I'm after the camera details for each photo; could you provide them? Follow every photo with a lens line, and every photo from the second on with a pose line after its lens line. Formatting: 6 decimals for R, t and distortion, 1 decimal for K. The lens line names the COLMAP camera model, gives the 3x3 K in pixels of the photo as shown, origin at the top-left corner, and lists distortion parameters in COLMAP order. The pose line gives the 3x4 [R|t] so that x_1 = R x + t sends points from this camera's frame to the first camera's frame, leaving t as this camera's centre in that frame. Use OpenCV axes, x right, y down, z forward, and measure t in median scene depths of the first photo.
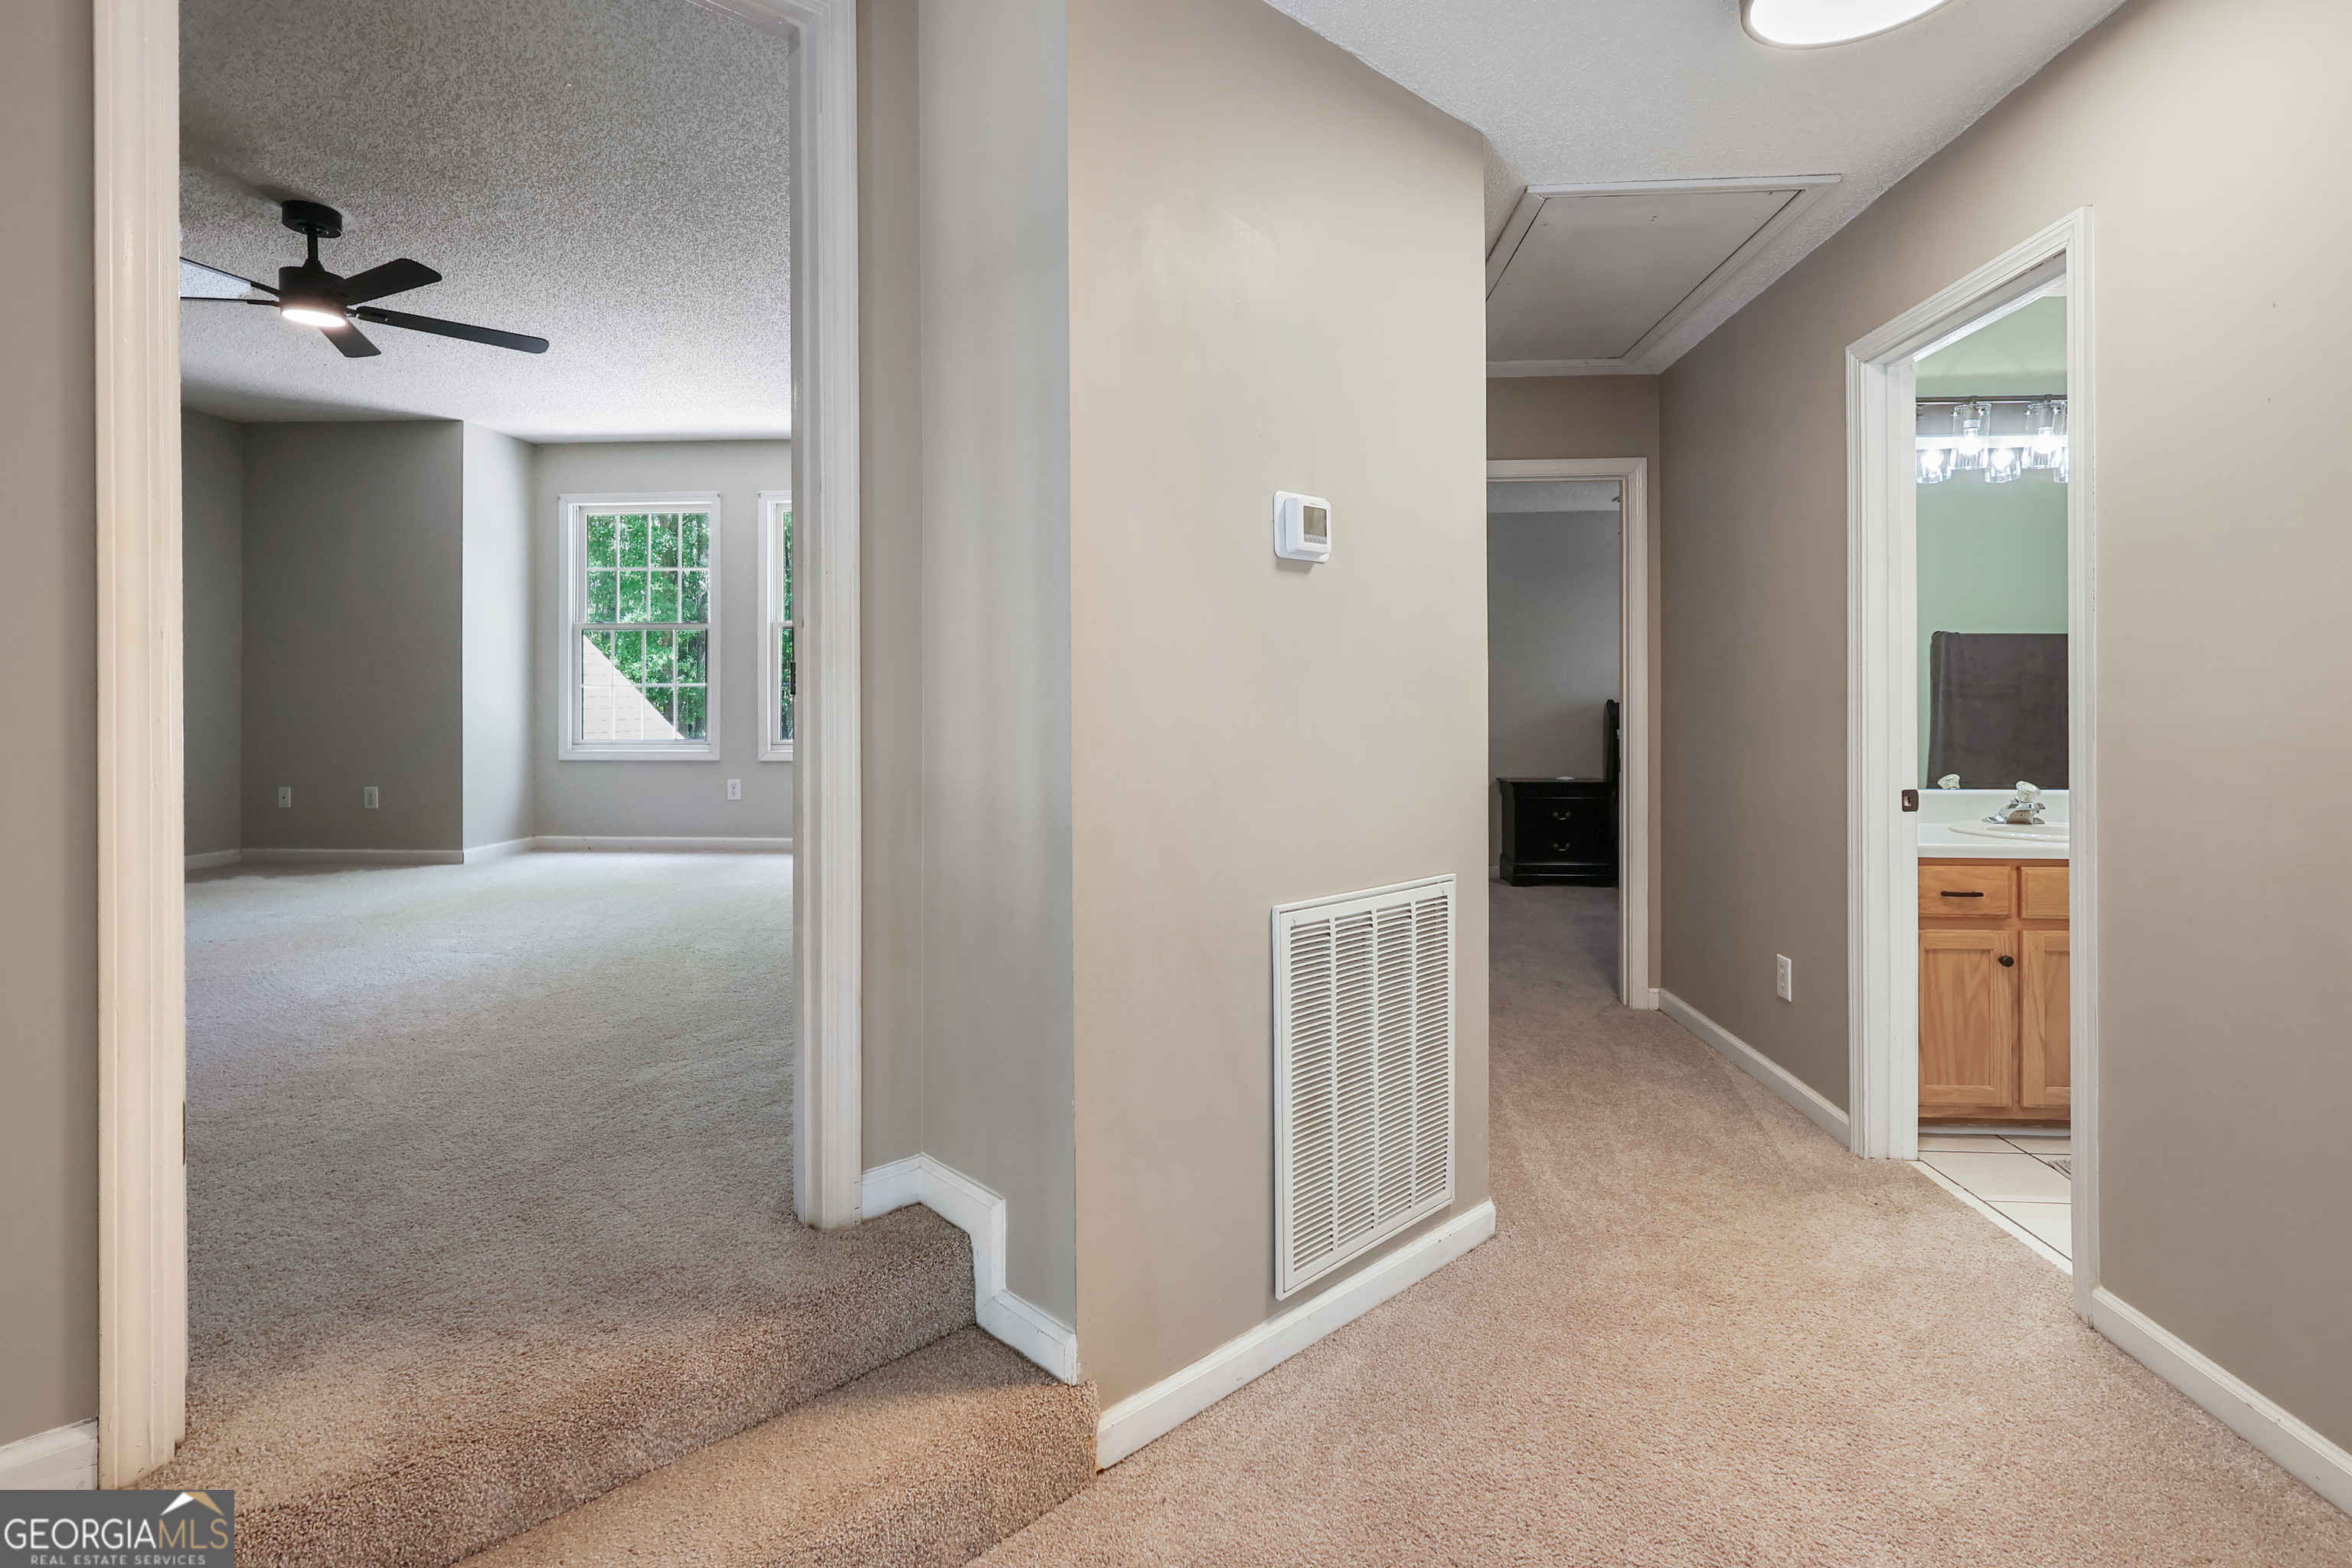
lens RADIAL K [[1131.0, 0, 1173.7], [0, 1131.0, 708.3], [0, 0, 1]] dist [-0.000467, -0.000683]
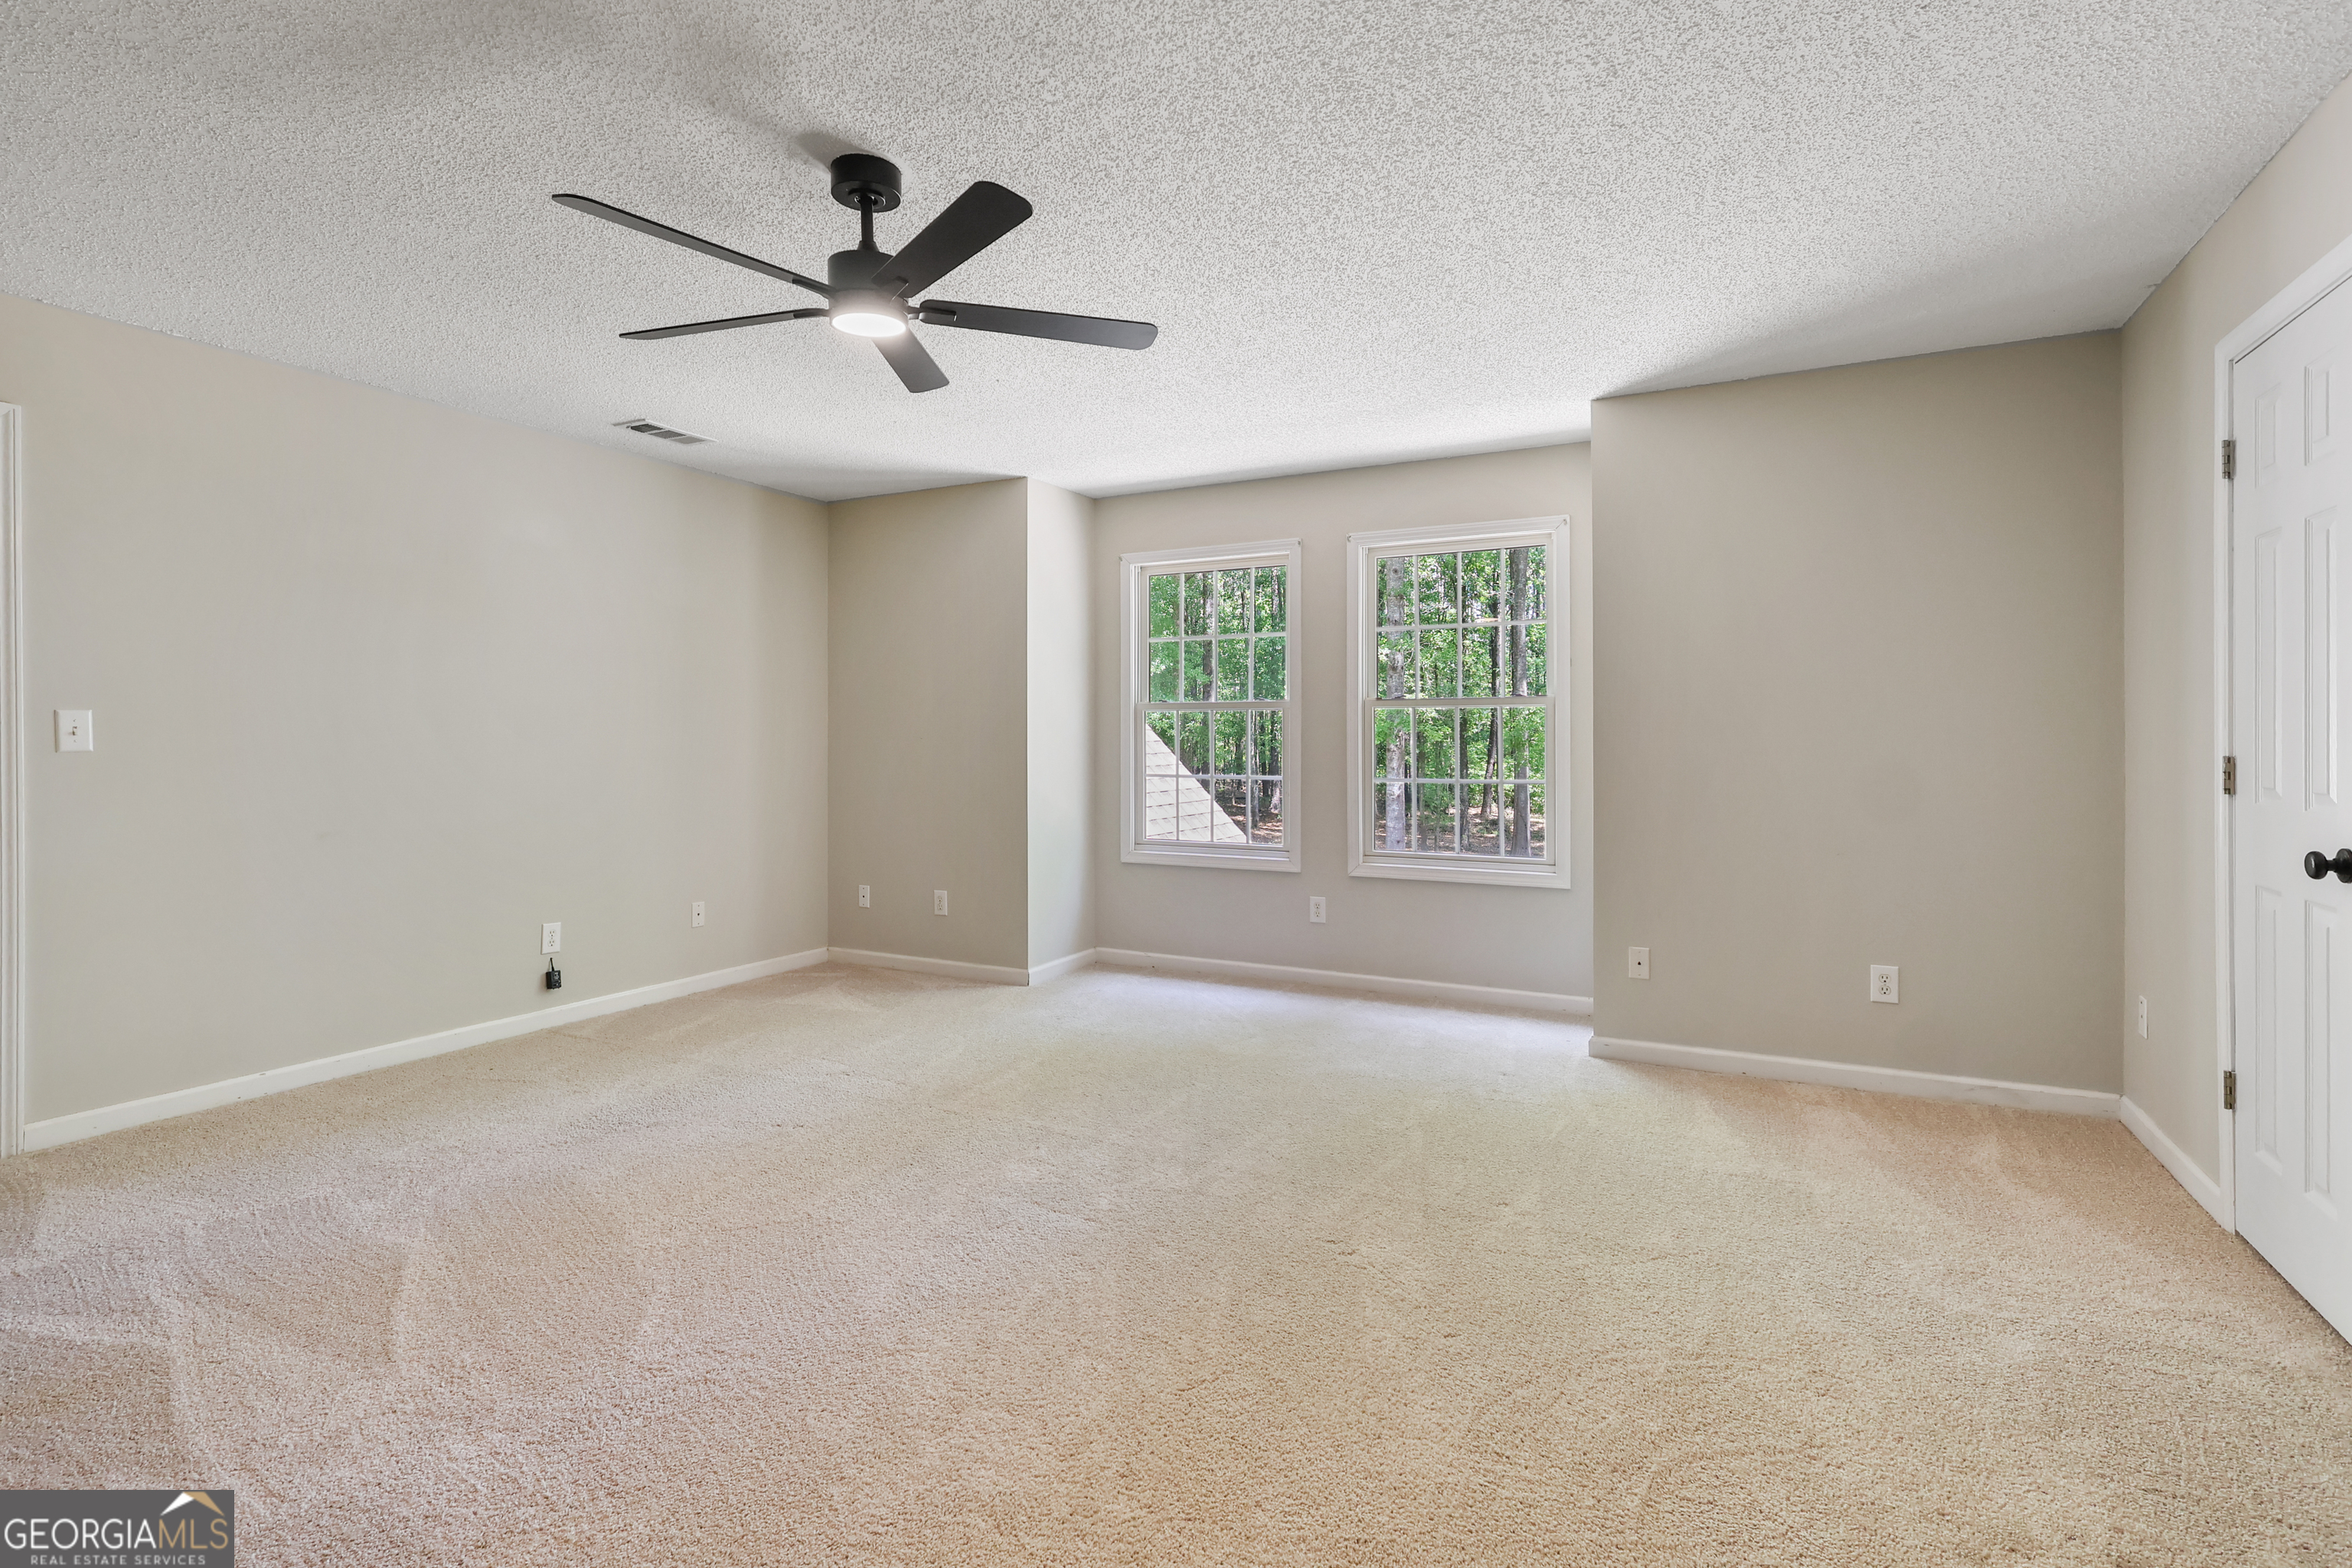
lens RADIAL K [[1117.7, 0, 1168.7], [0, 1117.7, 771.4], [0, 0, 1]] dist [0.000126, -0.000037]
pose [[0.914635, 0.010990, -0.404131, -0.181372], [-0.000650, 0.999669, 0.025716, -0.050647], [0.404280, -0.023258, 0.914340, 0.256717]]
